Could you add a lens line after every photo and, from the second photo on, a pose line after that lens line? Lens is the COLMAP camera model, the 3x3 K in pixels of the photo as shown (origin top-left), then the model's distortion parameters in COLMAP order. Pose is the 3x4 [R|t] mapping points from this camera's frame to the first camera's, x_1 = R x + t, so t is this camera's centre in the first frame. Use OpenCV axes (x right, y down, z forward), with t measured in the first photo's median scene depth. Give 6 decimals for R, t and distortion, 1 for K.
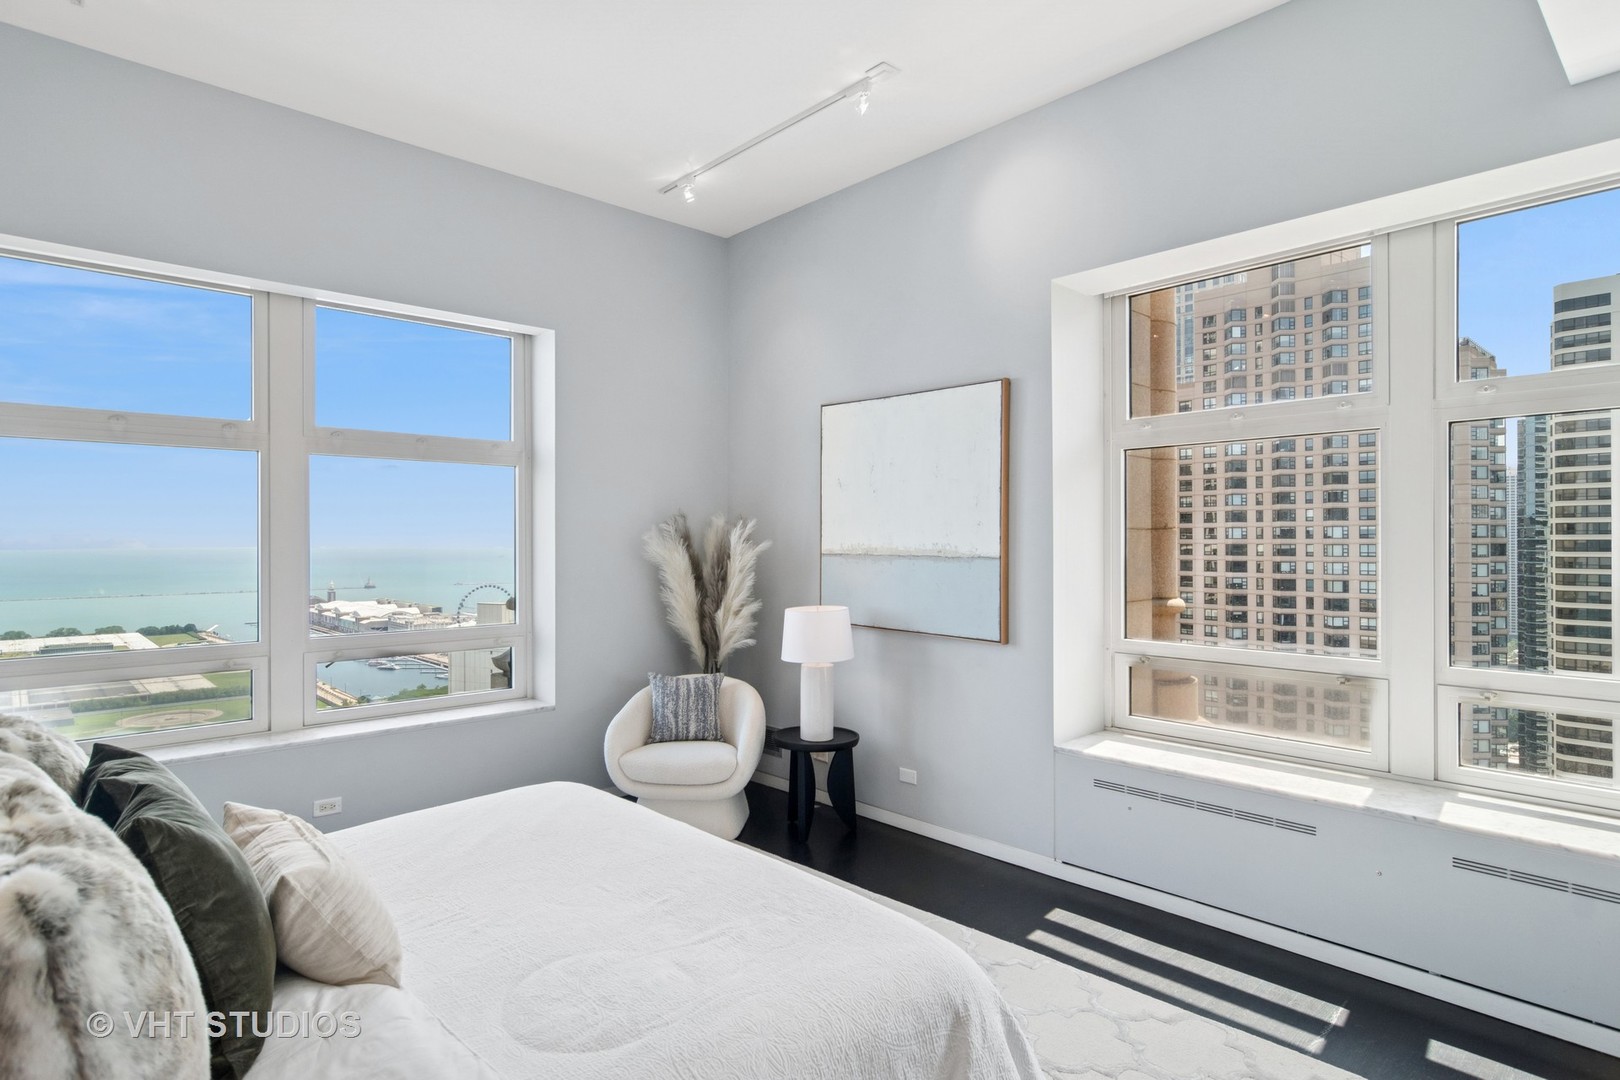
lens RADIAL K [[872.4, 0, 811.4], [0, 872.4, 545.4], [0, 0, 1]] dist [0.004252, 0.000527]
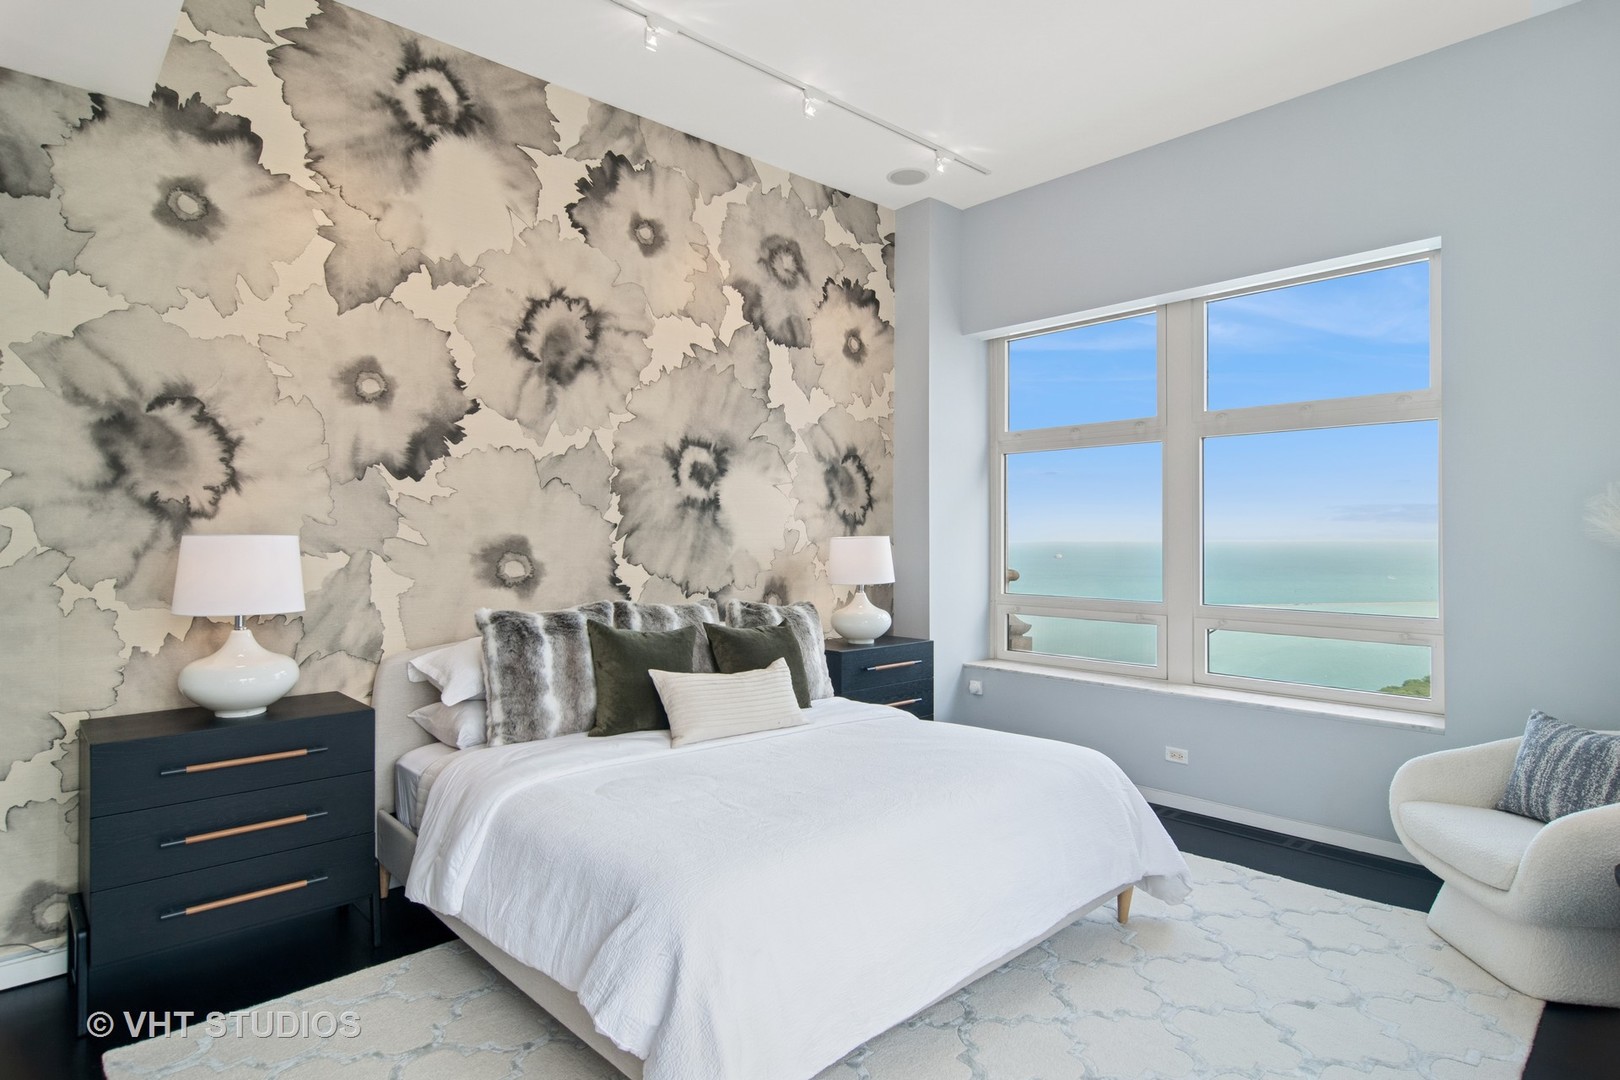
lens RADIAL K [[872.4, 0, 808.7], [0, 872.4, 537.8], [0, 0, 1]] dist [0.004252, 0.000527]
pose [[0.012798, 0.011669, -0.999850, 0.537654], [0.003999, 0.999923, 0.011721, 0.006803], [0.999910, -0.004148, 0.012750, 0.506541]]
